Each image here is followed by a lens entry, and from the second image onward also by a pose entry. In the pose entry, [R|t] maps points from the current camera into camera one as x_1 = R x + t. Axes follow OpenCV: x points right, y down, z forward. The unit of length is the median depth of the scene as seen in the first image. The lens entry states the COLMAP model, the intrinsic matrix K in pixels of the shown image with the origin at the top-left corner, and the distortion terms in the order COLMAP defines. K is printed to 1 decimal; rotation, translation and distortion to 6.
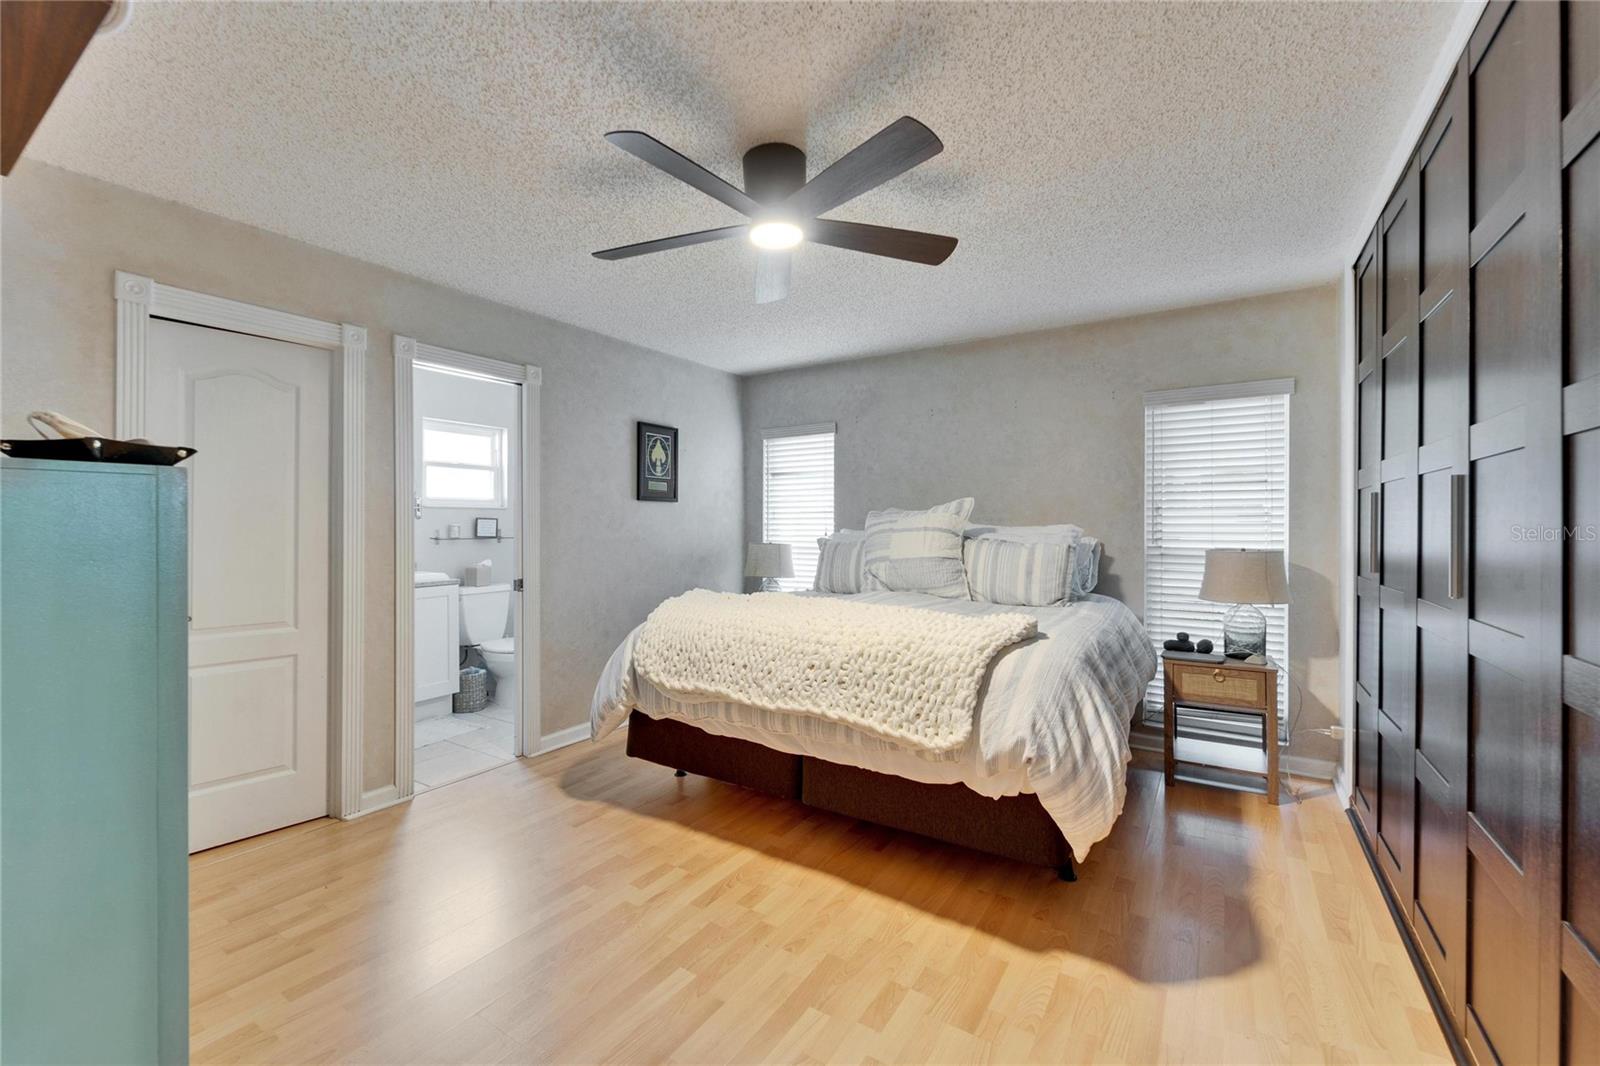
lens RADIAL K [[663.8, 0, 796.4], [0, 663.8, 537.7], [0, 0, 1]] dist [0.001192, -0.000015]
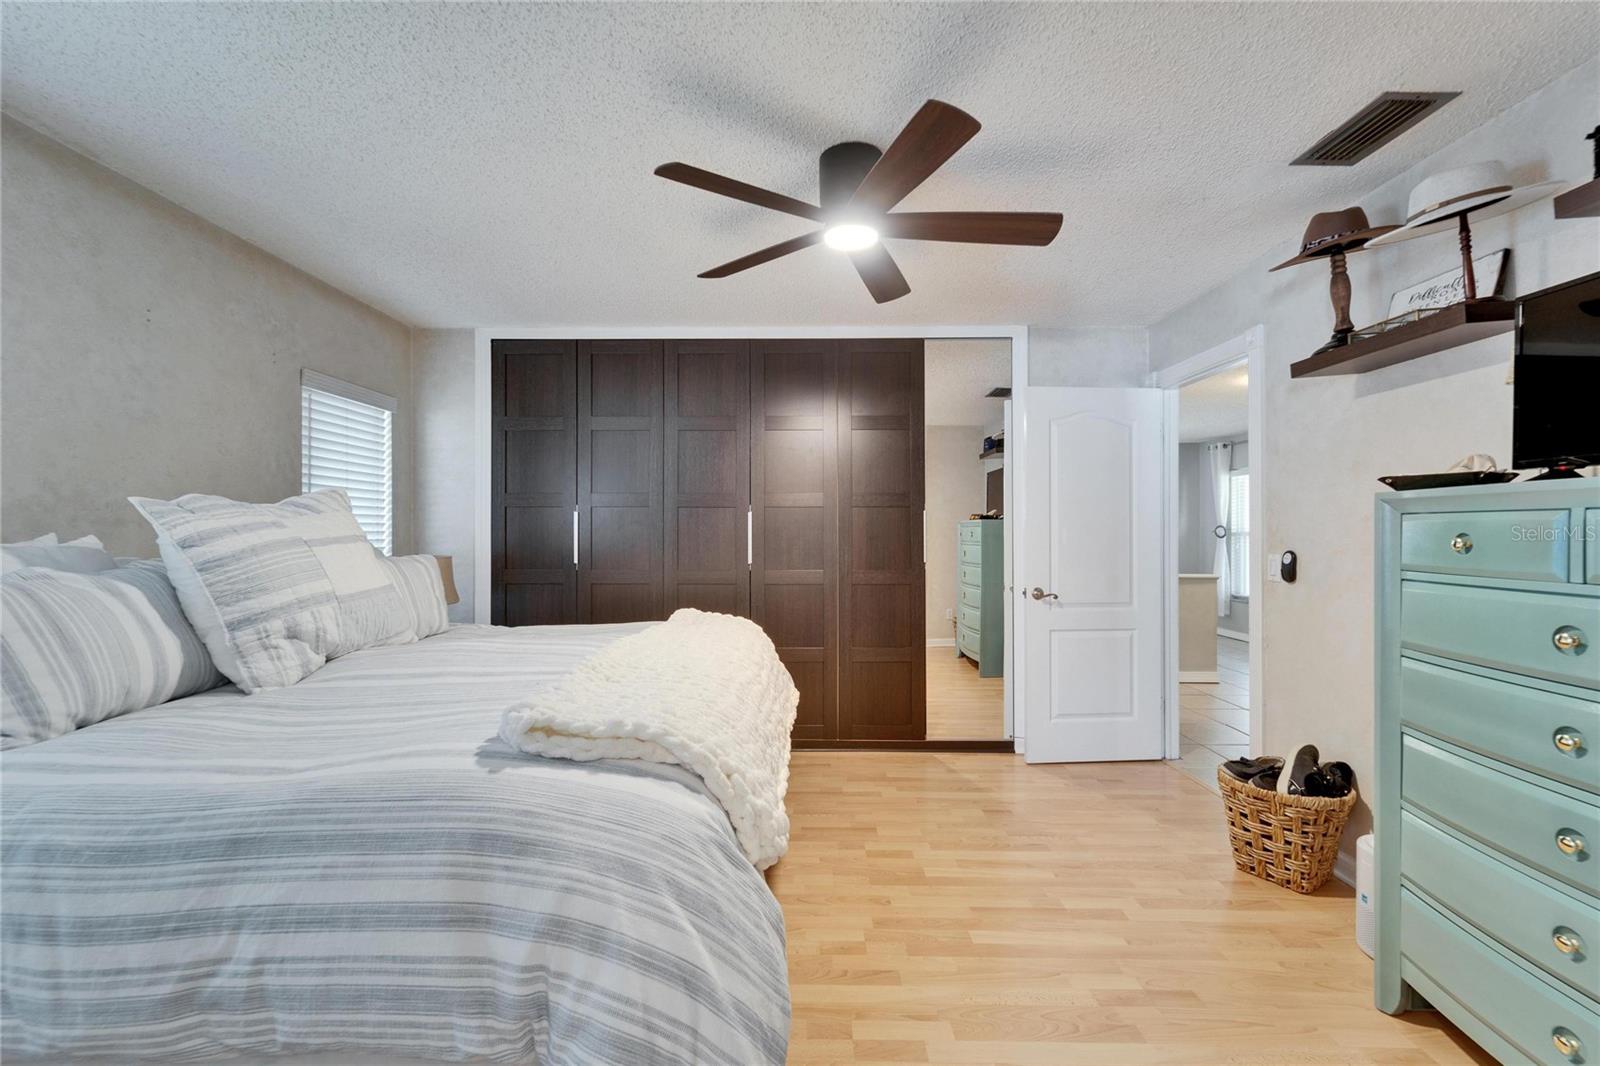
lens RADIAL K [[663.8, 0, 796.4], [0, 663.8, 537.7], [0, 0, 1]] dist [0.001192, -0.000015]
pose [[-0.543053, -0.001826, 0.839696, -0.780789], [0.014551, 0.999827, 0.011585, -0.023418], [-0.839572, 0.018510, -0.542933, 1.533287]]
